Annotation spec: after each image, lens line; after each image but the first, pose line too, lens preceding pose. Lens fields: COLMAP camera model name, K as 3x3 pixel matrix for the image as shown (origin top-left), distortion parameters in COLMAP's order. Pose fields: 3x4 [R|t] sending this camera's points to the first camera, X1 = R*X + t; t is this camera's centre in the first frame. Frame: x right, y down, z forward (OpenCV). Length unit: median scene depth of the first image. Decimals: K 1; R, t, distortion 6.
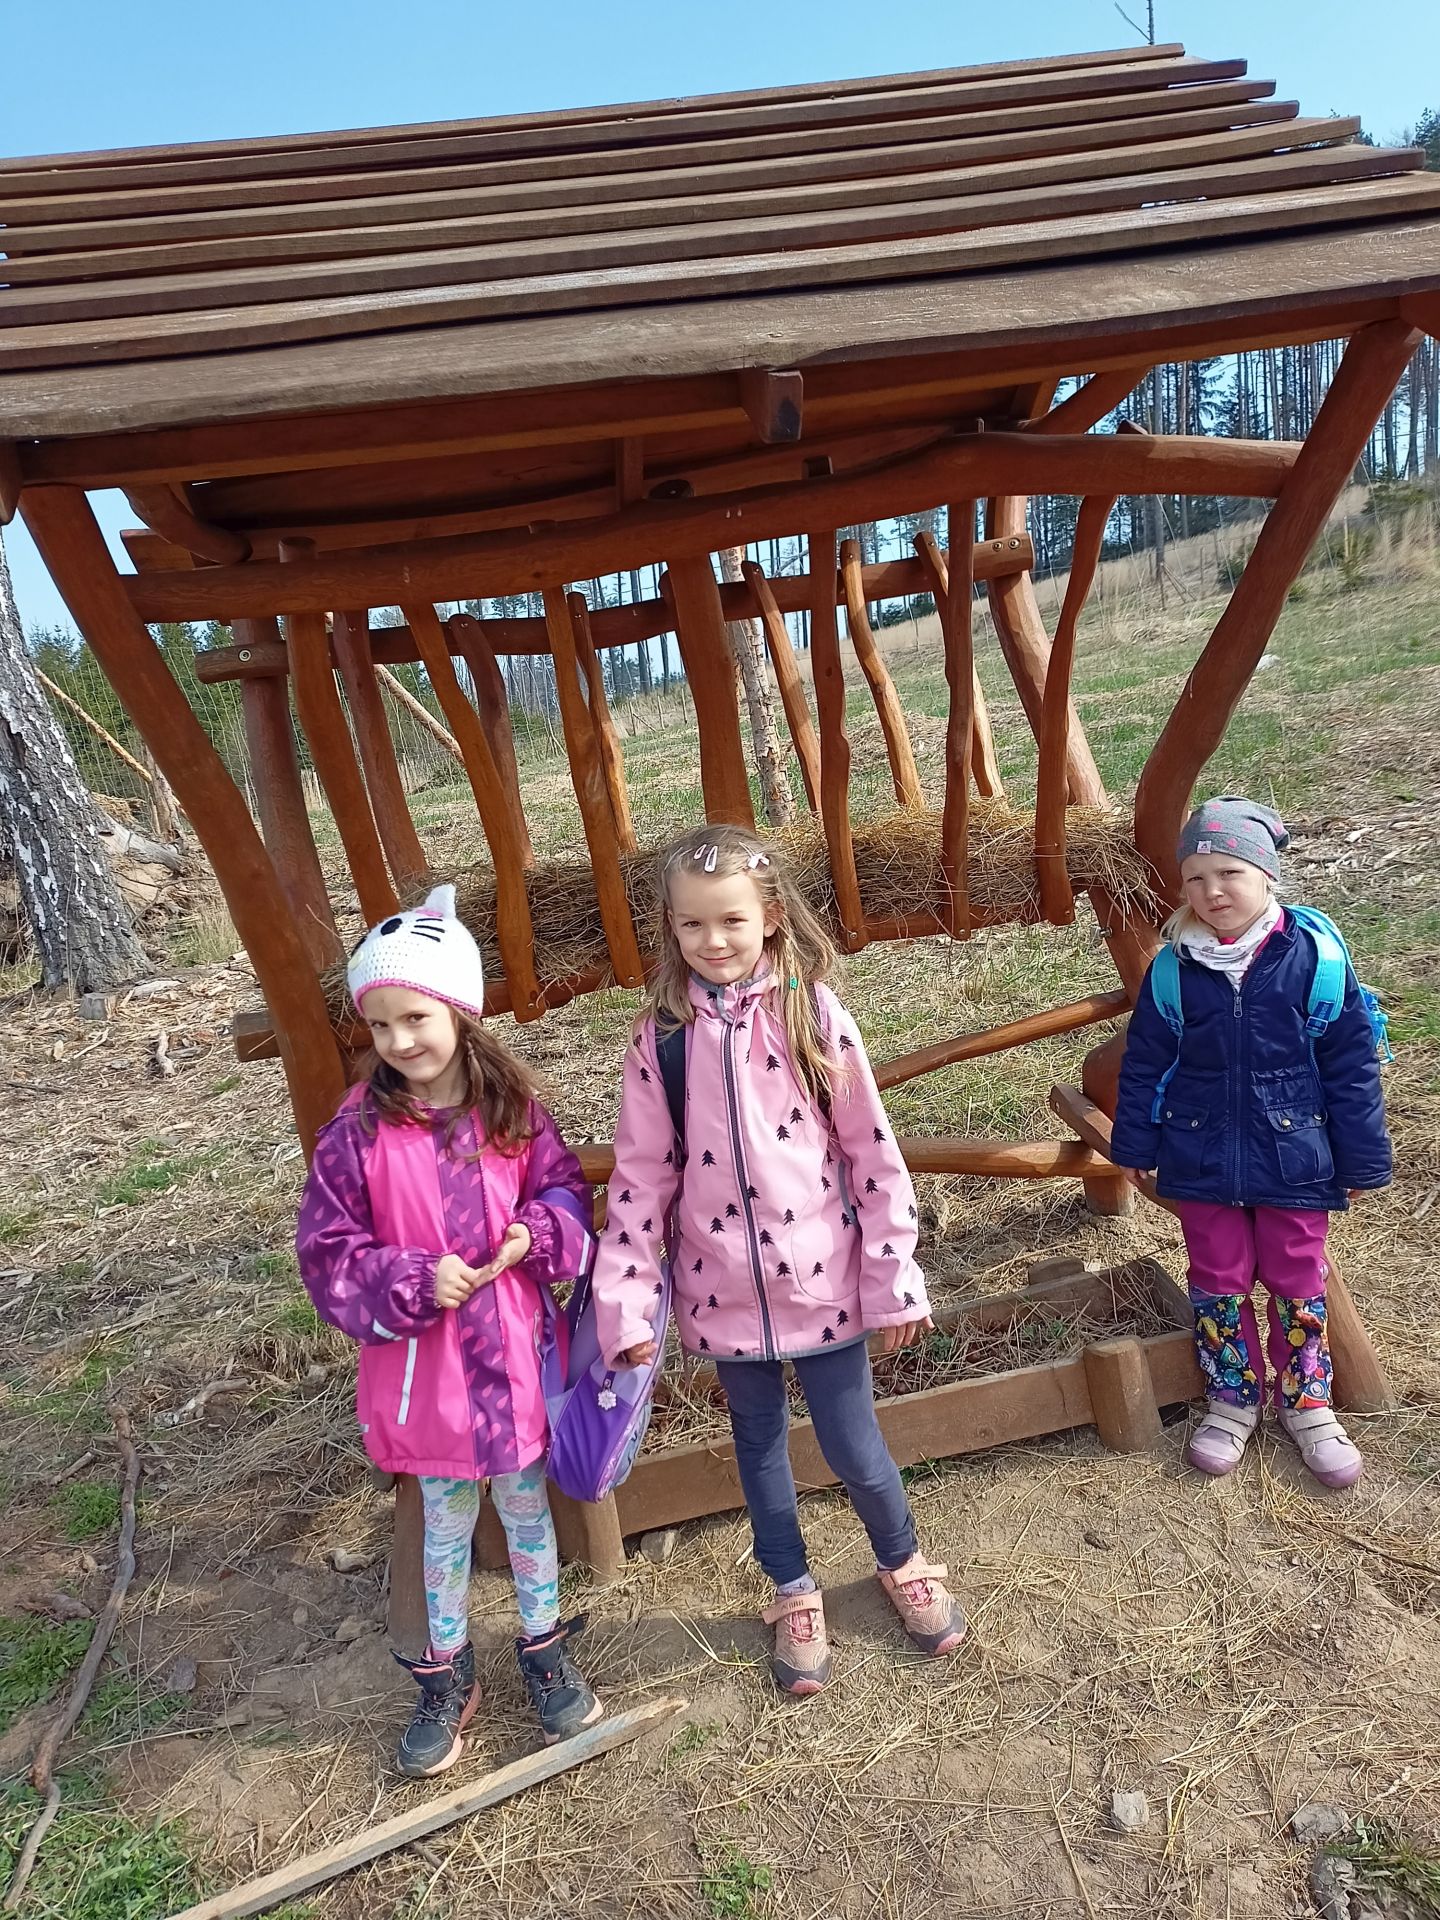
lens RADIAL K [[1455.1, 0, 720.0], [0, 1455.1, 960.0], [0, 0, 1]] dist [0.047197, -0.060683]
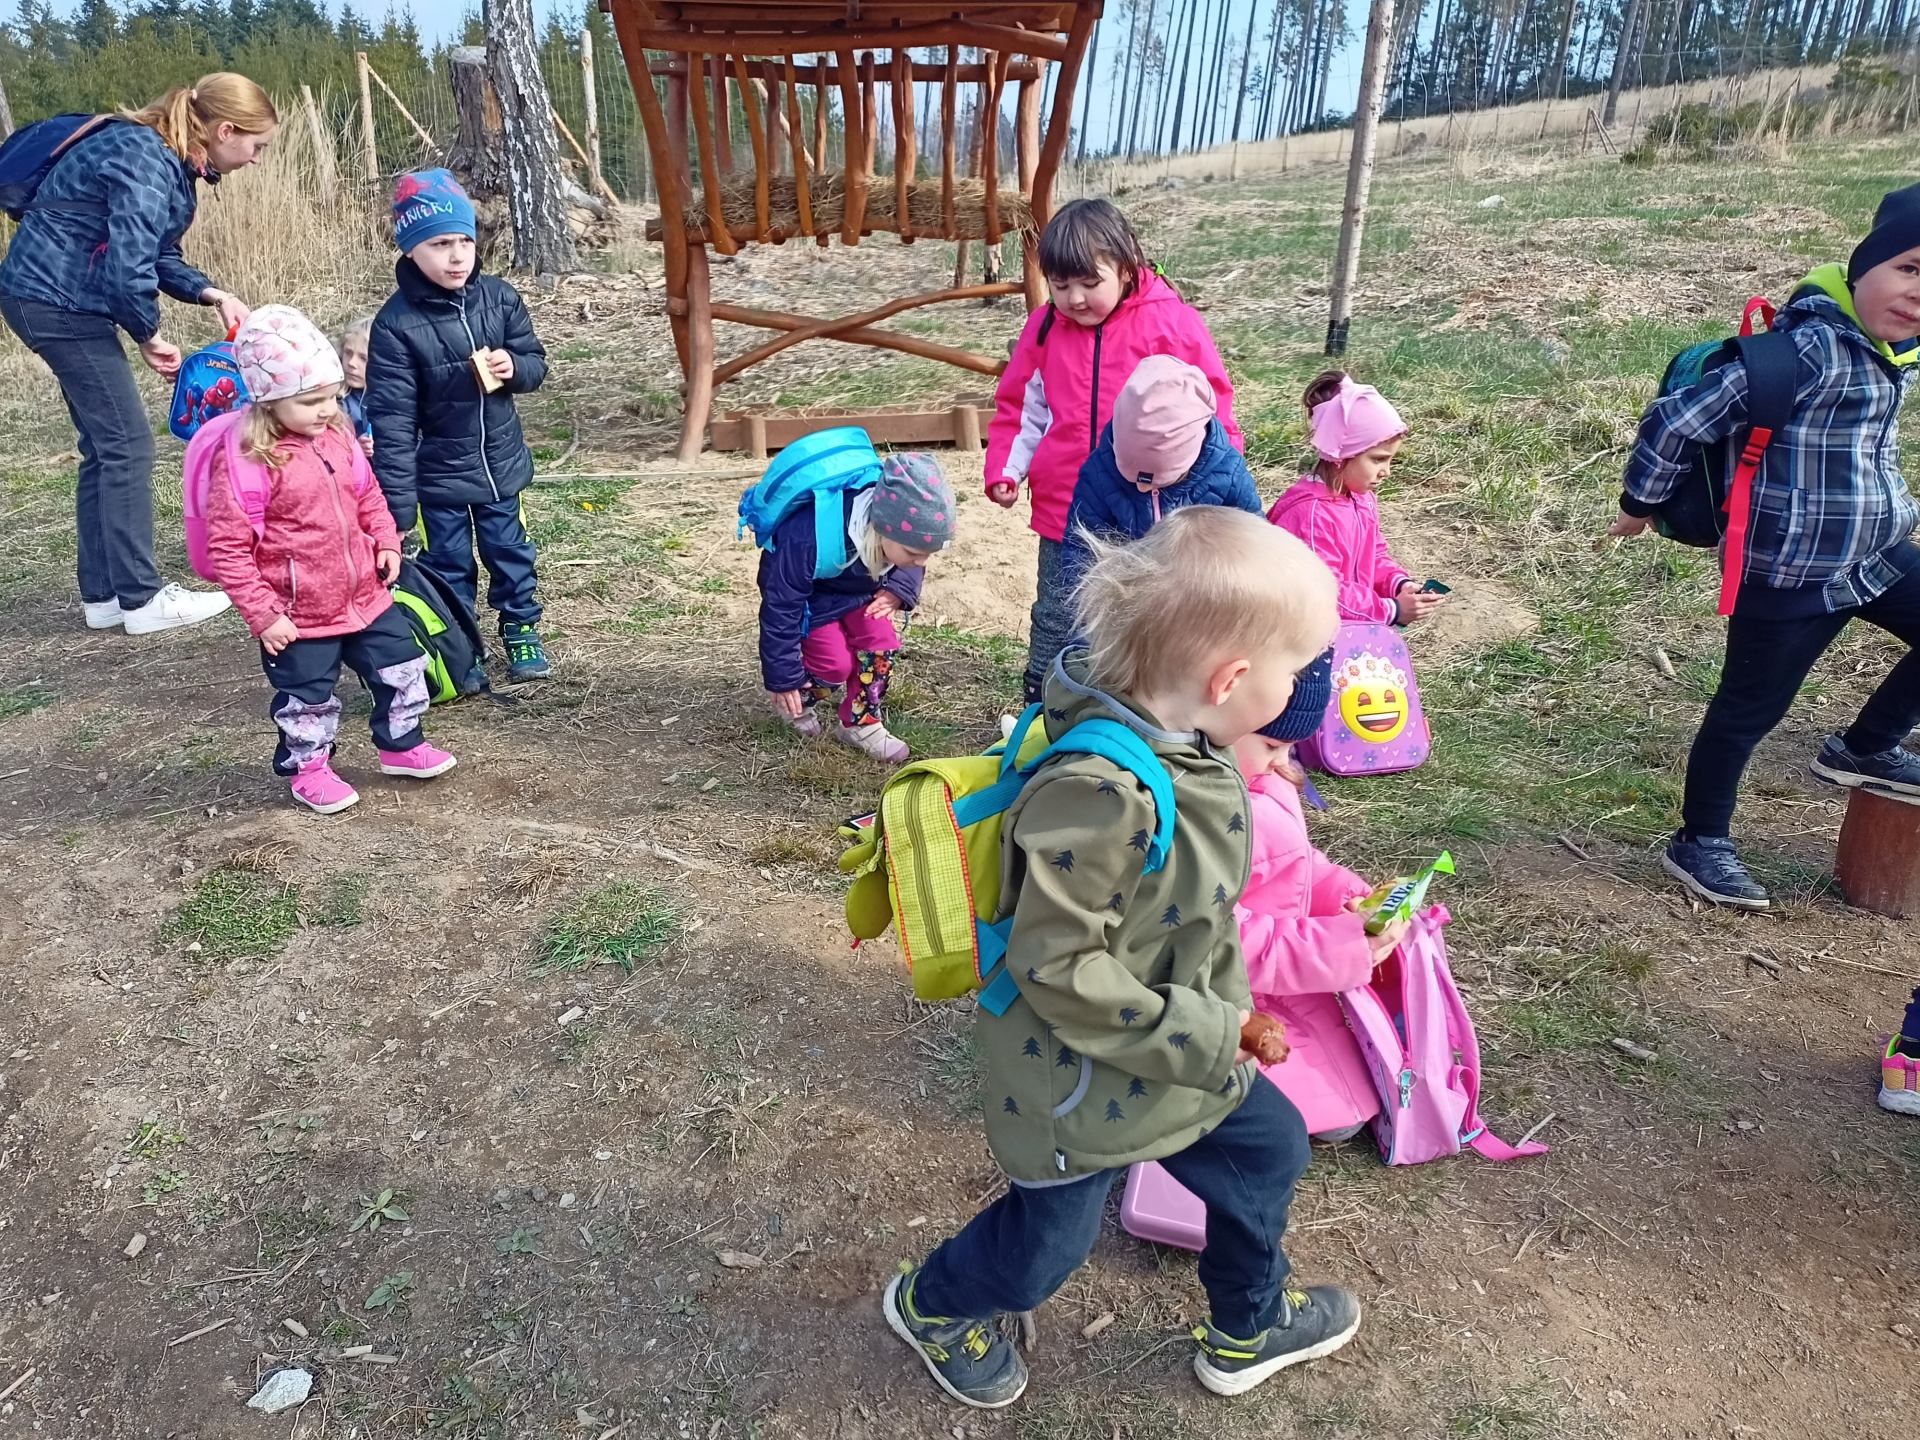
lens RADIAL K [[1455.1, 0, 919.0], [0, 1455.1, 718.9], [0, 0, 1]] dist [0.047197, -0.060683]
pose [[0.978806, 0.188527, -0.079974, 0.187743], [-0.171059, 0.967381, 0.186848, 0.124614], [0.112591, -0.169208, 0.979128, -0.596786]]
